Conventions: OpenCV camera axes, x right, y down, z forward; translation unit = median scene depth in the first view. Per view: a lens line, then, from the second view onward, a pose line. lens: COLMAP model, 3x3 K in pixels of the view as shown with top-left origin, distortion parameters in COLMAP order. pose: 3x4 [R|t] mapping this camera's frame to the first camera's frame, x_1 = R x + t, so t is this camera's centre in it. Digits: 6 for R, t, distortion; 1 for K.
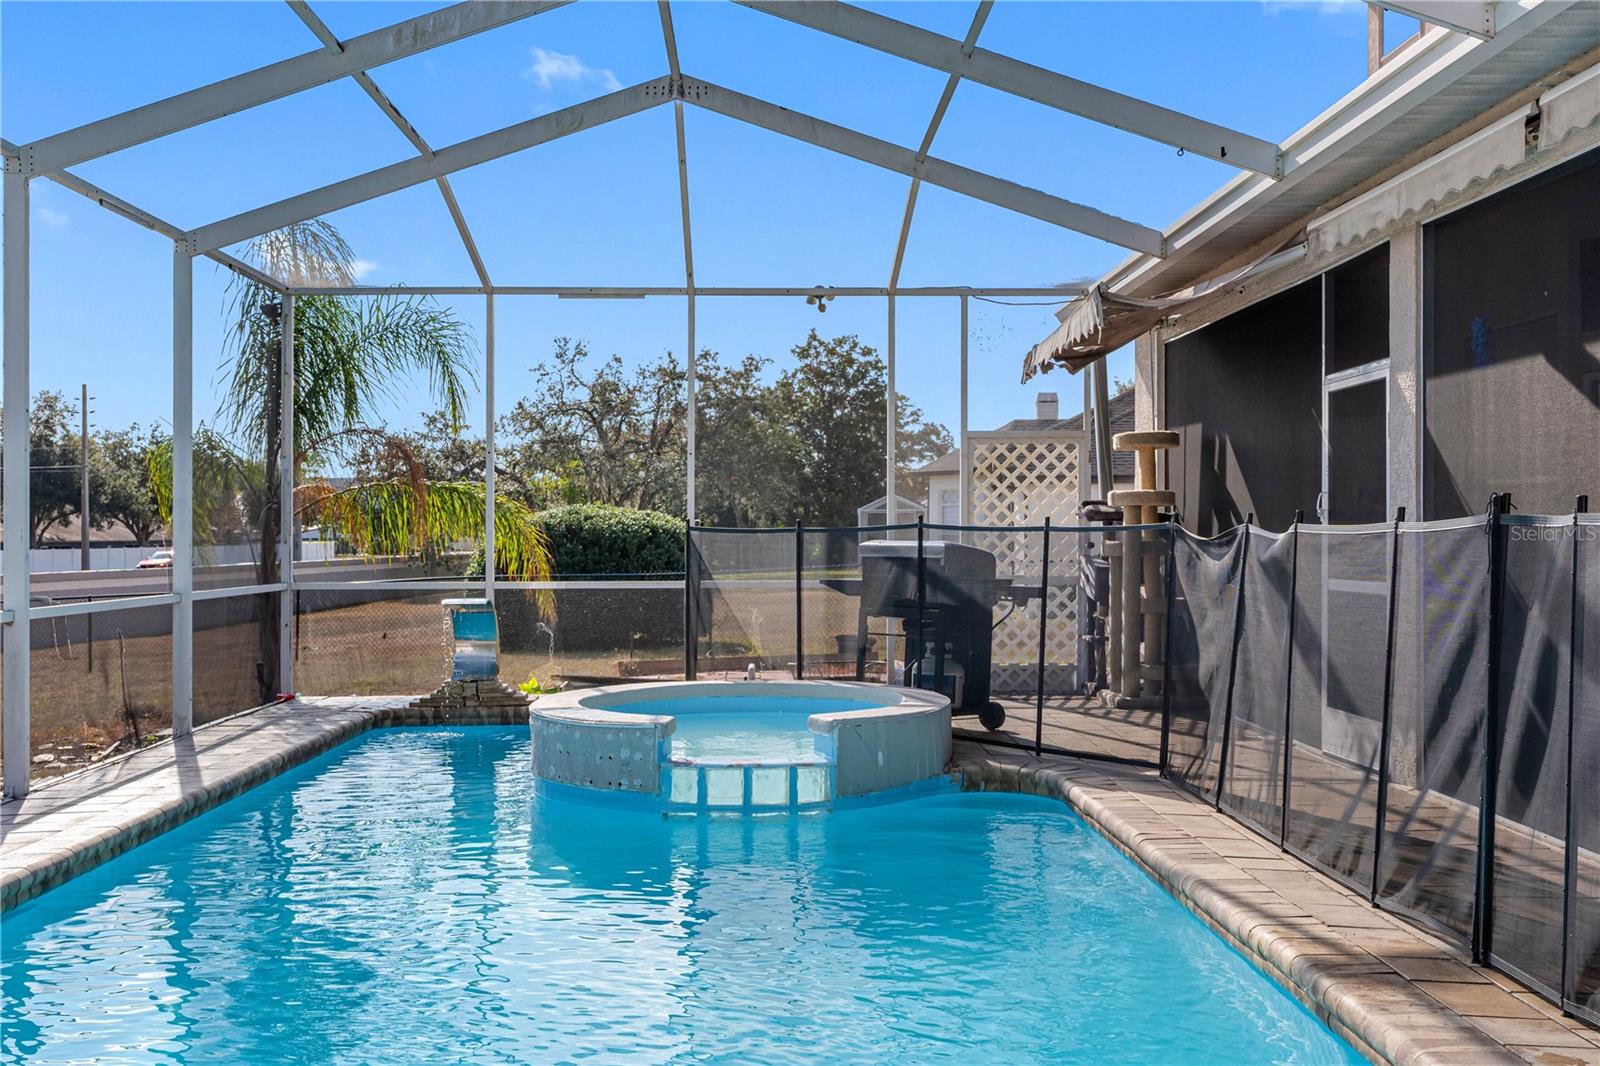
lens RADIAL K [[1609.1, 0, 800.0], [0, 1609.1, 533.0], [0, 0, 1]] dist [0.006393, -0.002926]
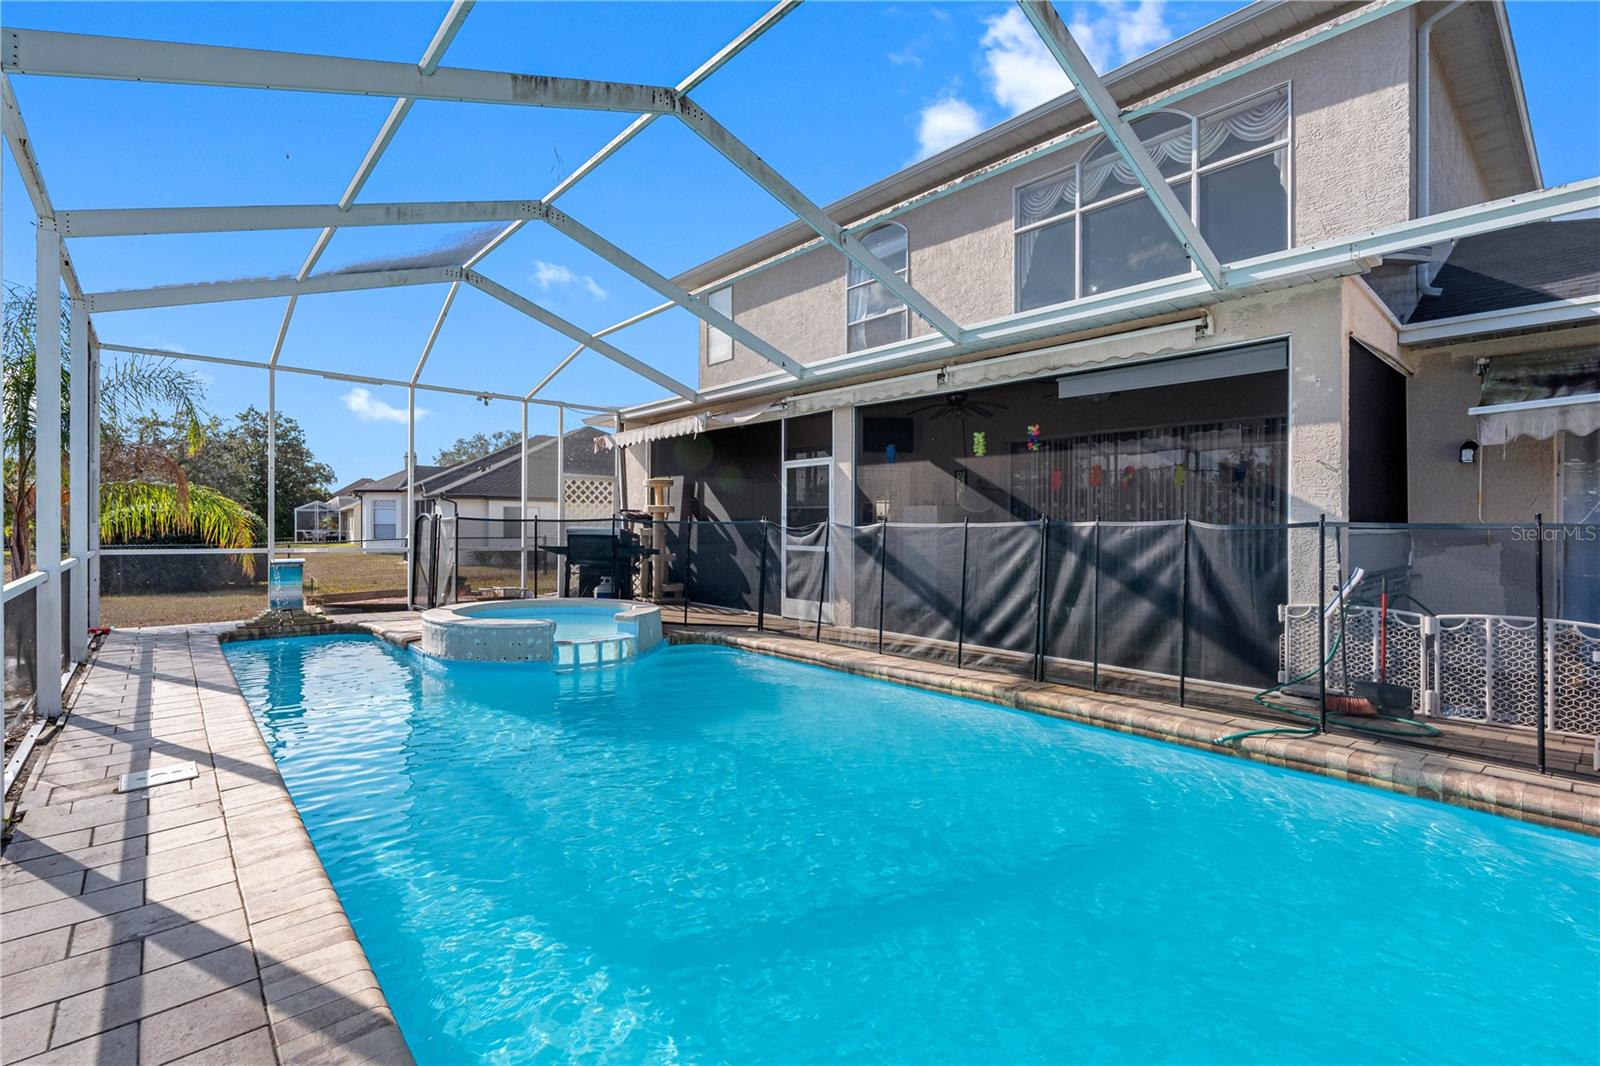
lens RADIAL K [[719.3, 0, 805.8], [0, 719.3, 537.6], [0, 0, 1]] dist [-0.009962, -0.000075]
pose [[0.759636, 0.004683, 0.650332, -0.380983], [-0.014899, 0.999837, 0.010203, 0.006068], [-0.650178, -0.017440, 0.759581, 0.169018]]
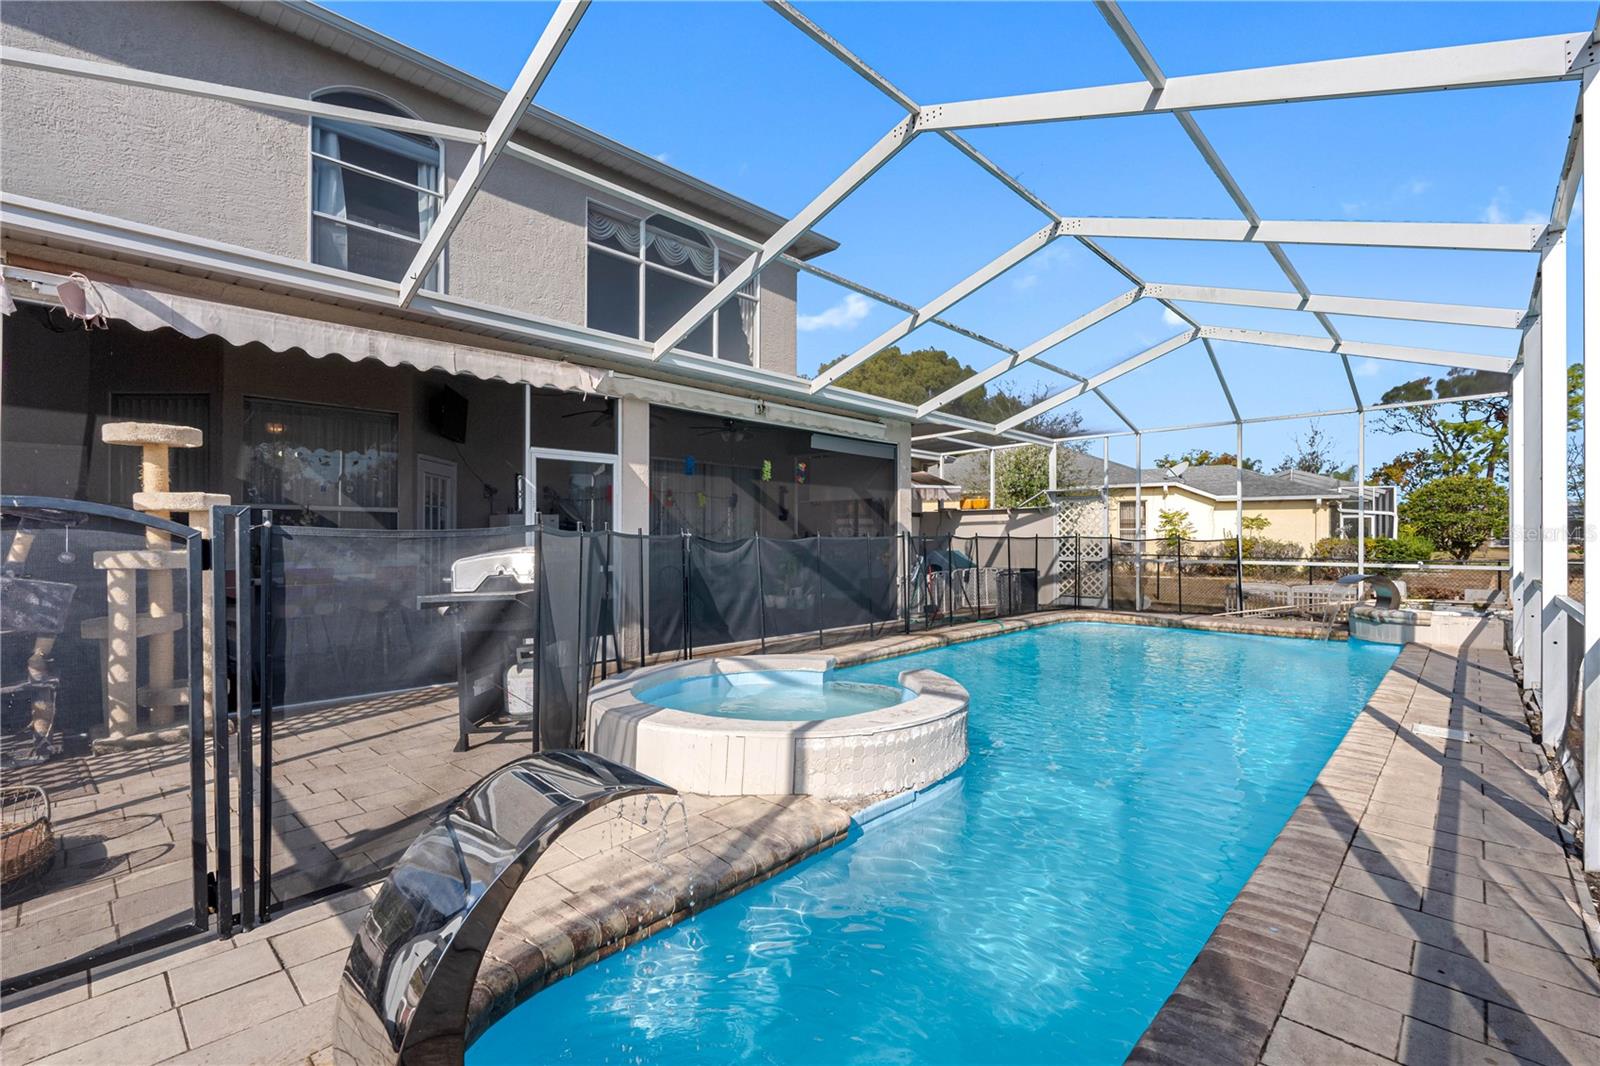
lens RADIAL K [[719.3, 0, 805.8], [0, 719.3, 537.6], [0, 0, 1]] dist [-0.009962, -0.000075]
pose [[-0.704531, 0.007603, 0.709632, -0.447193], [0.005741, 0.999971, -0.005014, 0.002886], [-0.709650, 0.000541, -0.704554, 1.439319]]
